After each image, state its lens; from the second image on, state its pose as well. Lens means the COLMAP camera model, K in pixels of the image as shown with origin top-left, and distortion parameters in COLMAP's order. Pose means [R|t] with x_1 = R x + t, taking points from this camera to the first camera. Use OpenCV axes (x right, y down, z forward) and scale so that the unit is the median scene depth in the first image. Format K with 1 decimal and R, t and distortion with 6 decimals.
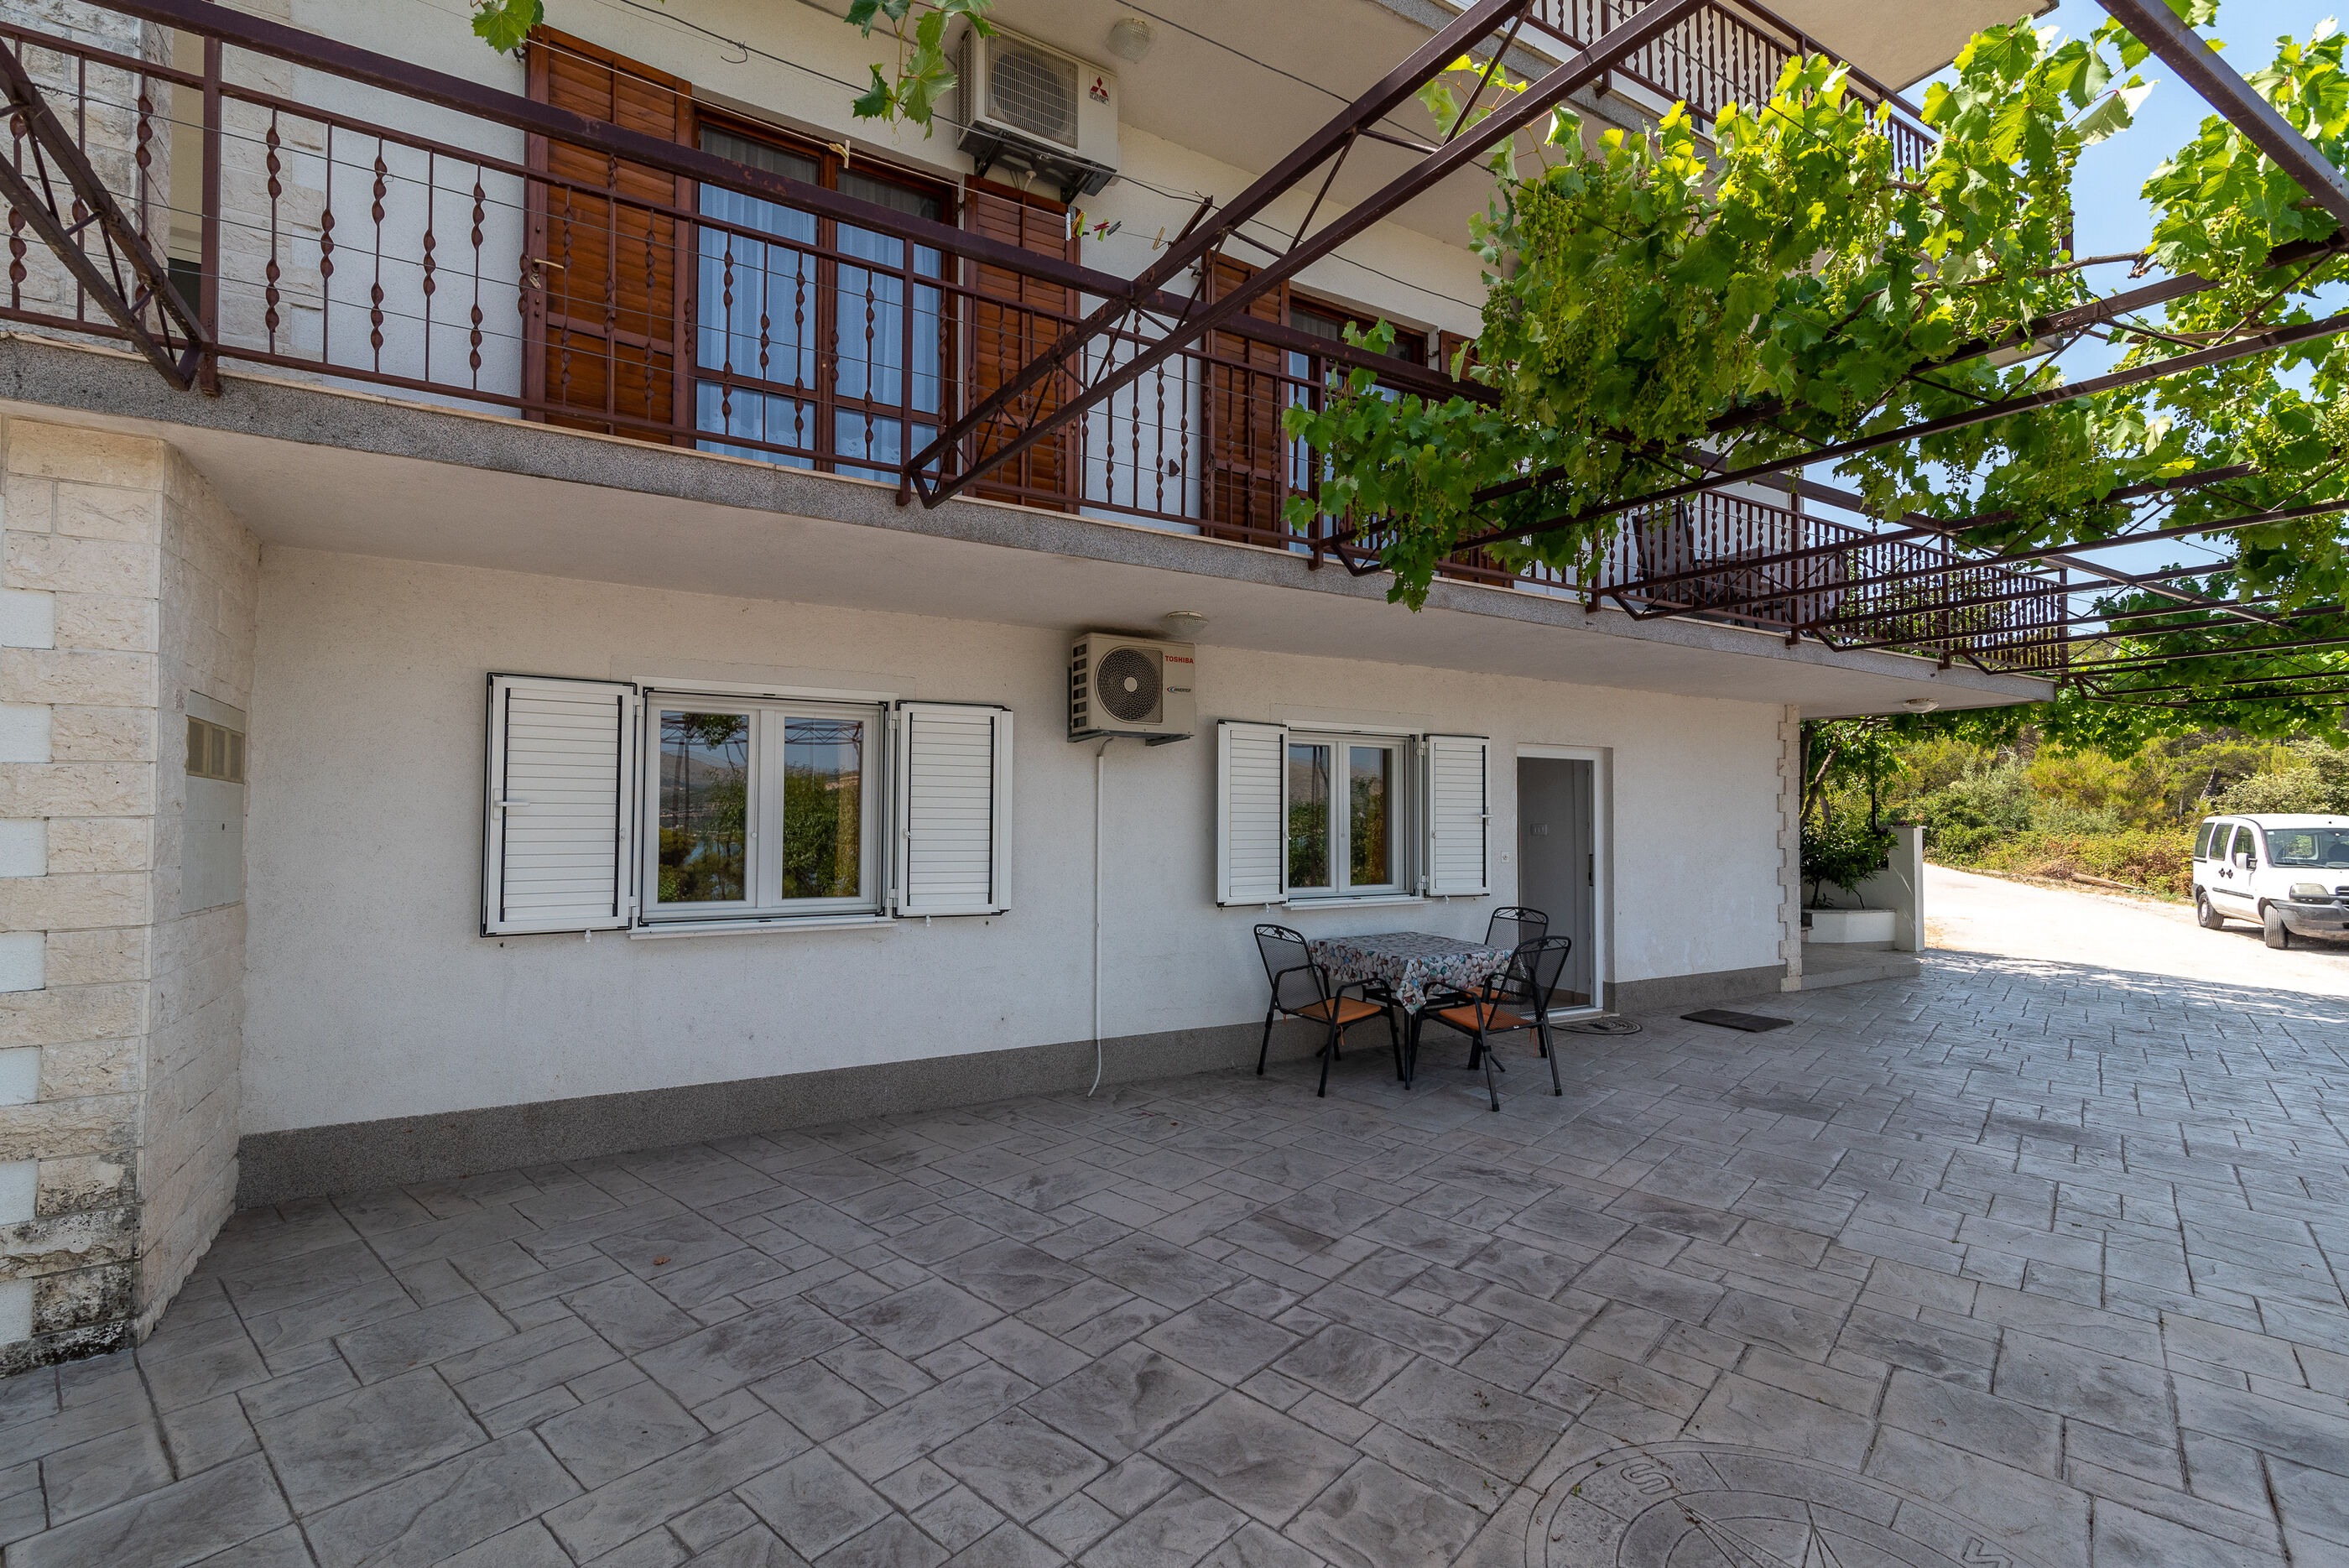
lens RADIAL K [[1043.6, 0, 1179.1], [0, 1043.6, 794.7], [0, 0, 1]] dist [0.009224, -0.000748]
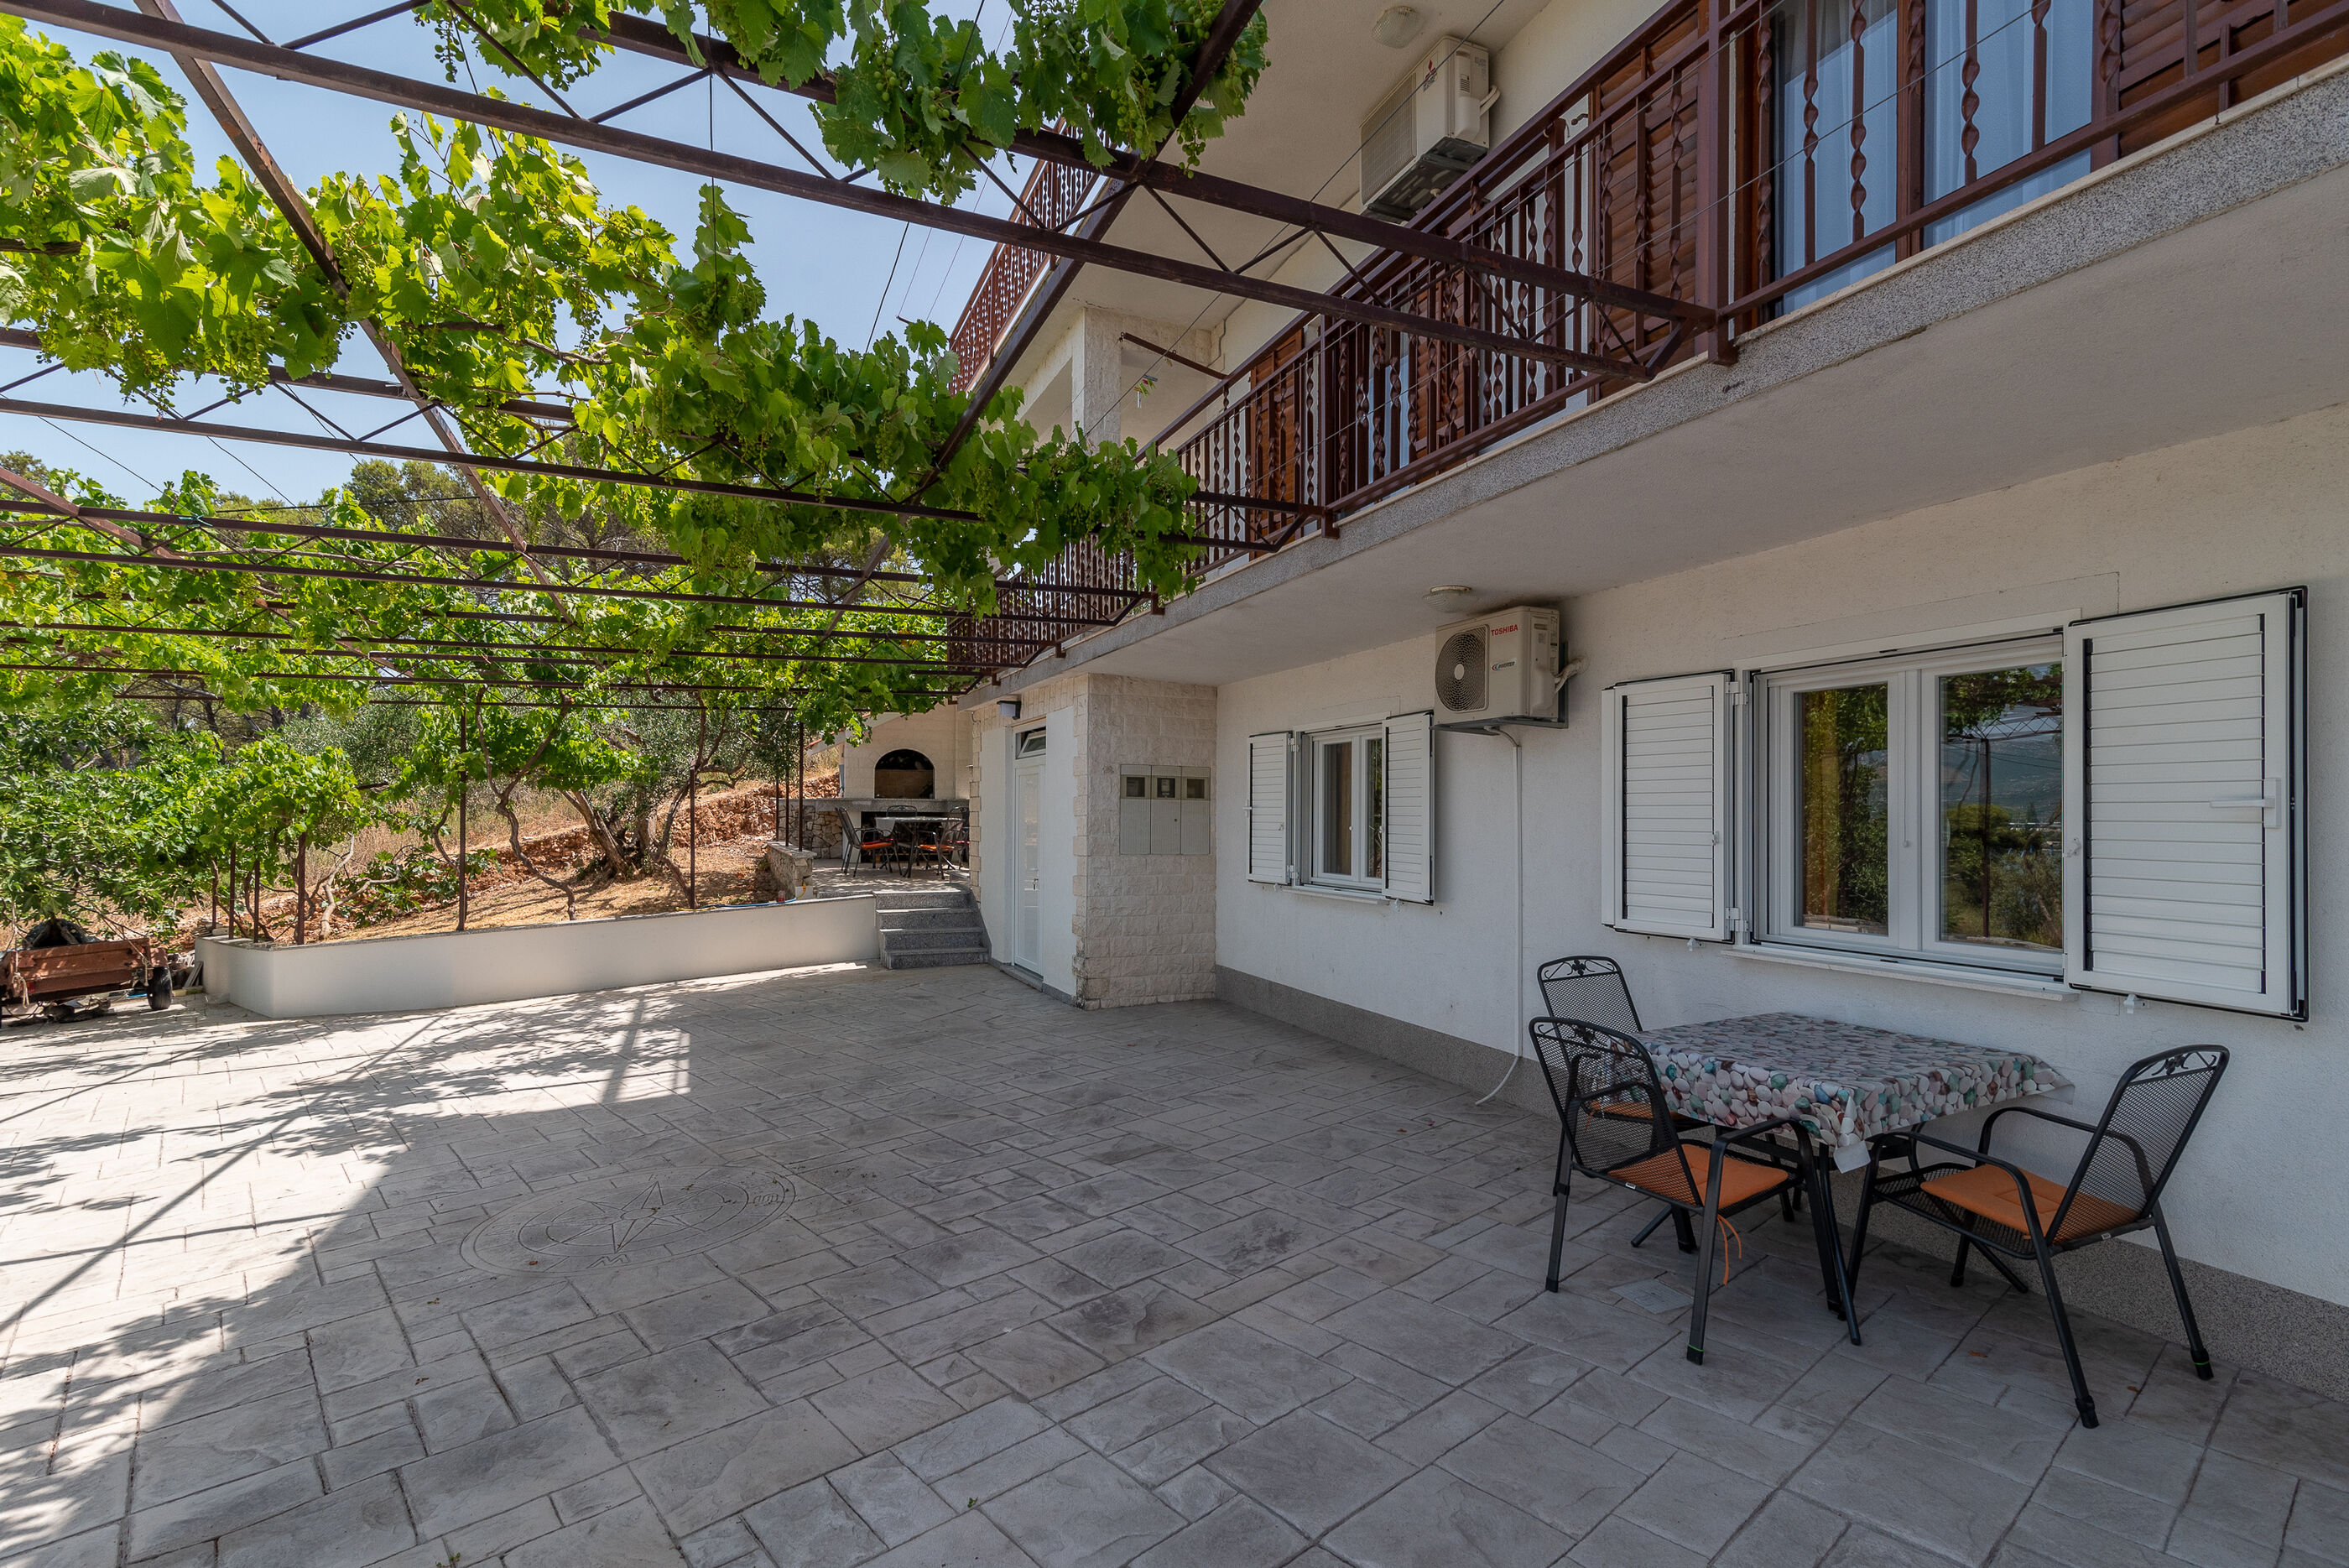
lens RADIAL K [[1090.1, 0, 1132.1], [0, 1090.1, 811.7], [0, 0, 1]] dist [0.013319, -0.001010]
pose [[-0.149949, -0.007062, -0.988668, 1.289891], [0.019917, 0.999750, -0.010162, 0.033605], [0.988493, -0.021215, -0.149771, 1.139238]]
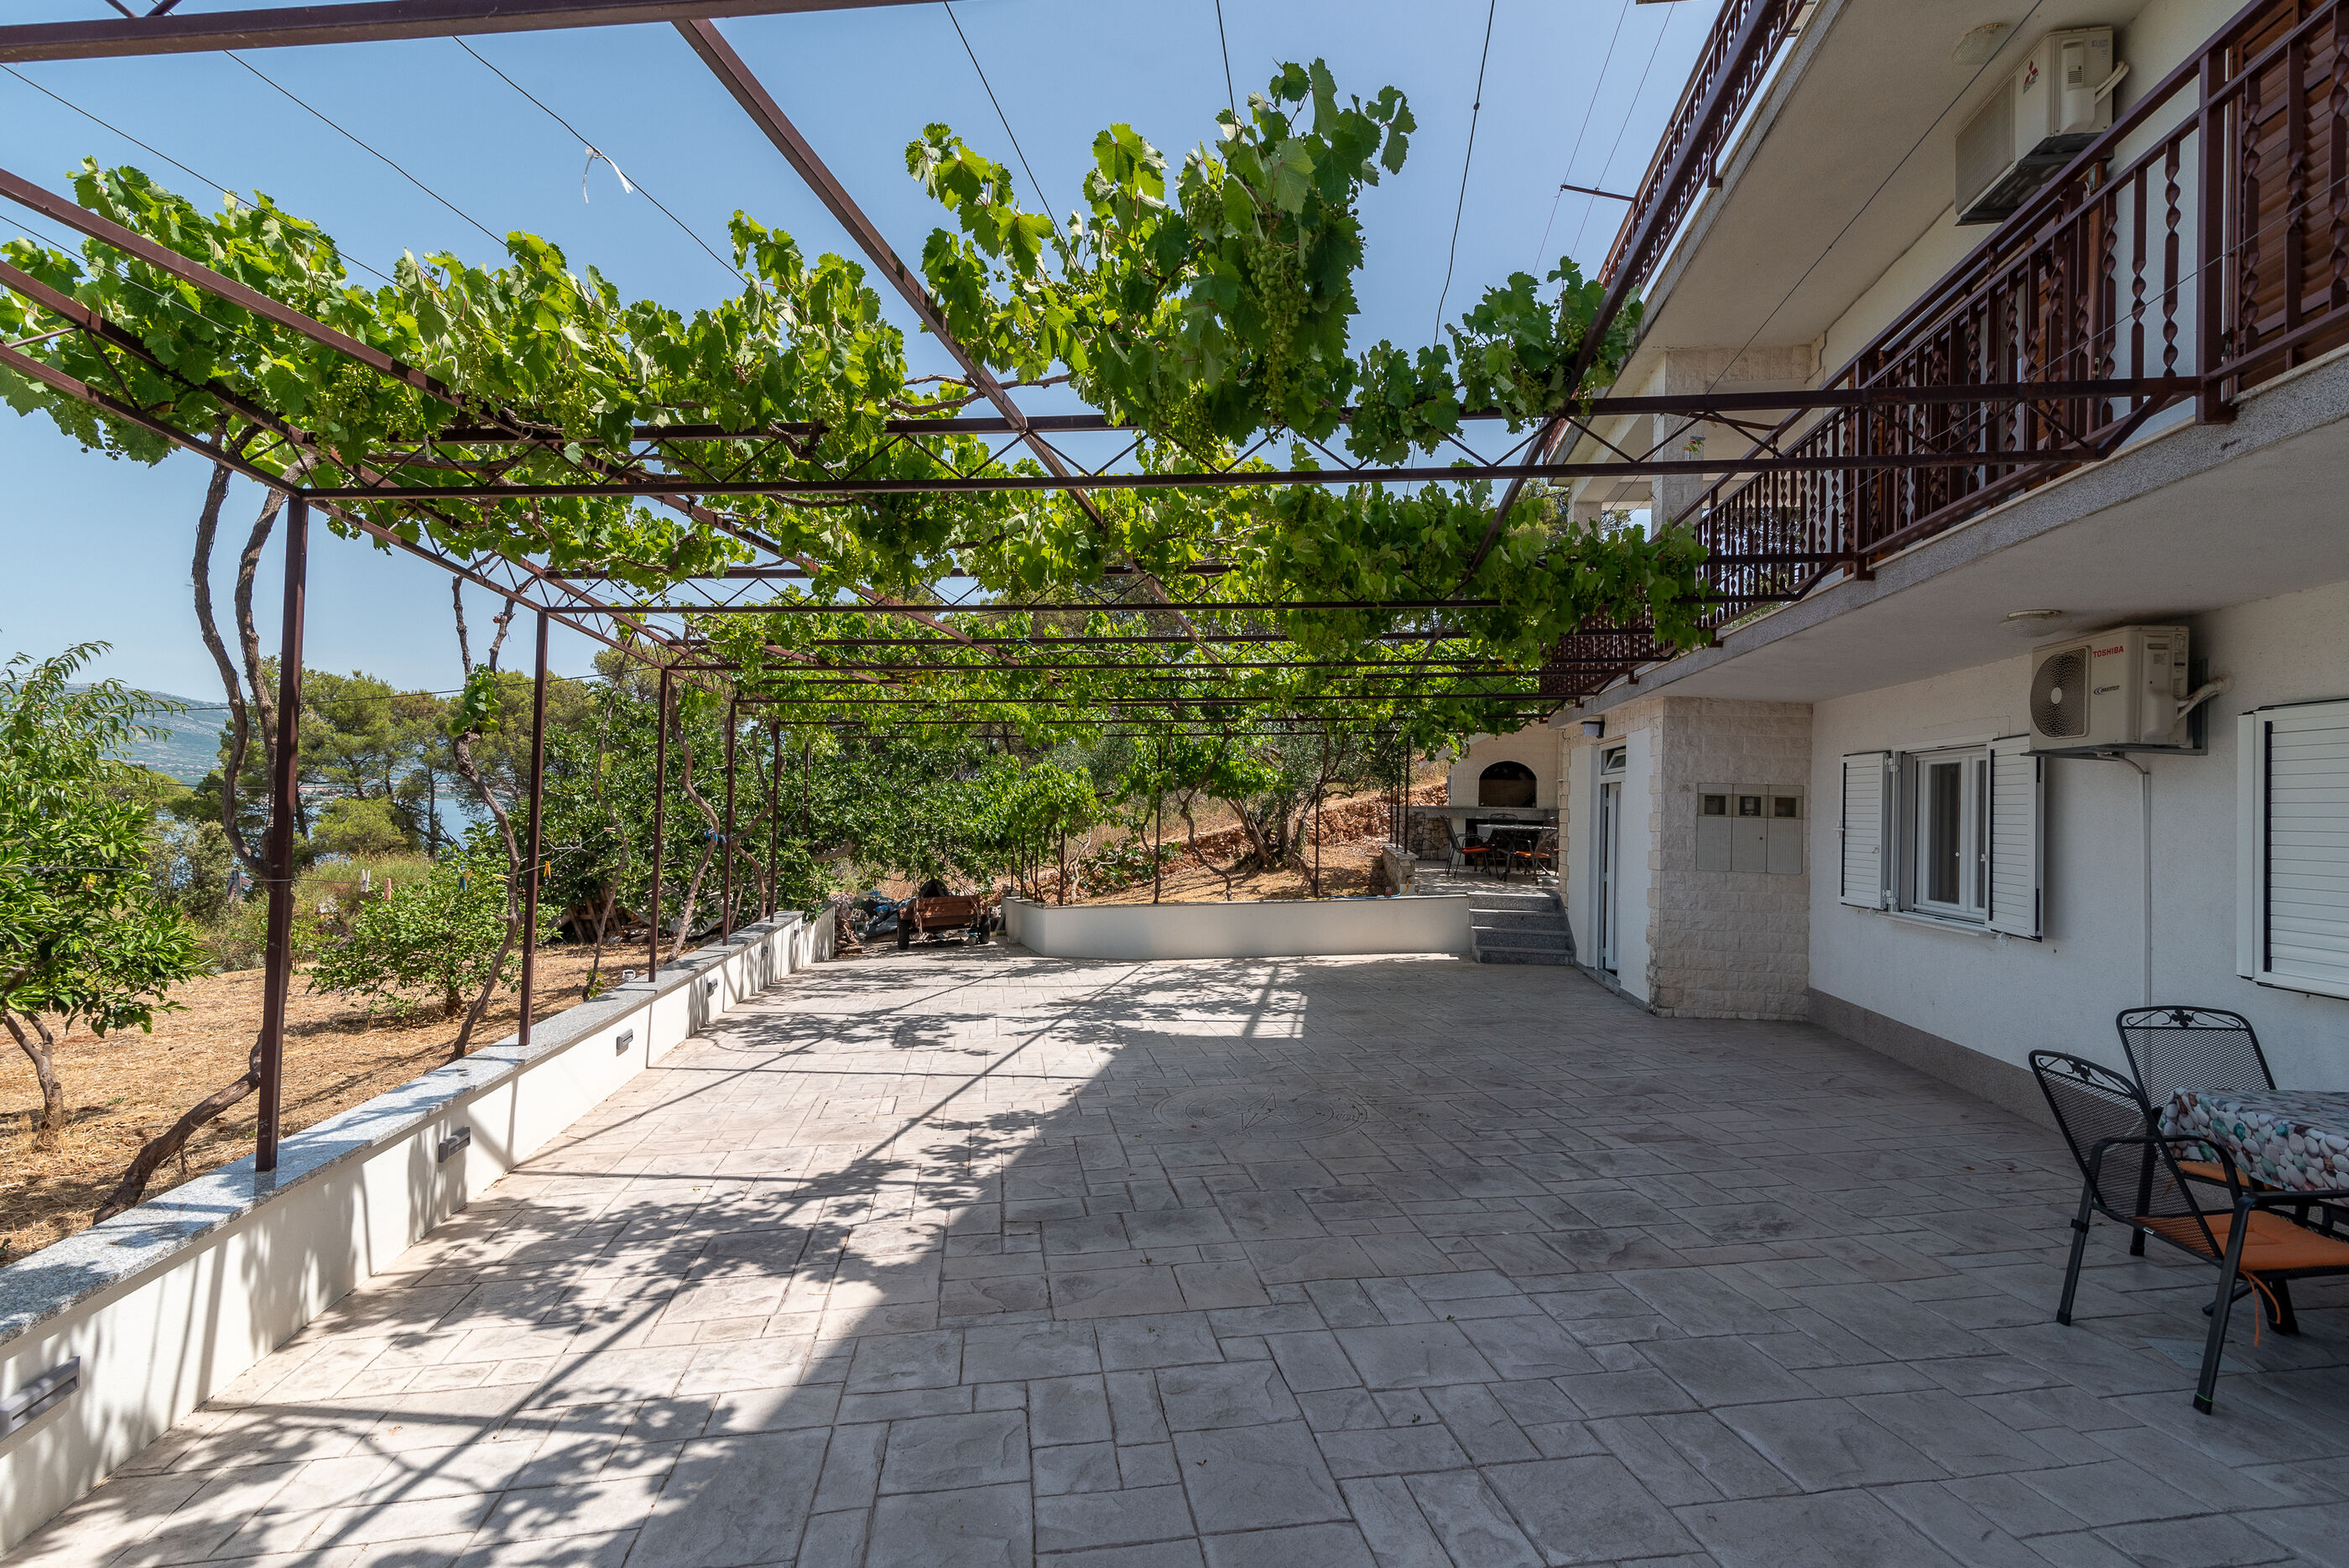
lens RADIAL K [[1043.6, 0, 1157.2], [0, 1043.6, 788.6], [0, 0, 1]] dist [0.009224, -0.000748]
pose [[-0.644195, -0.032108, -0.764187, 1.507032], [-0.005628, 0.999290, -0.037242, 0.015975], [0.764841, -0.019690, -0.643919, 1.321460]]
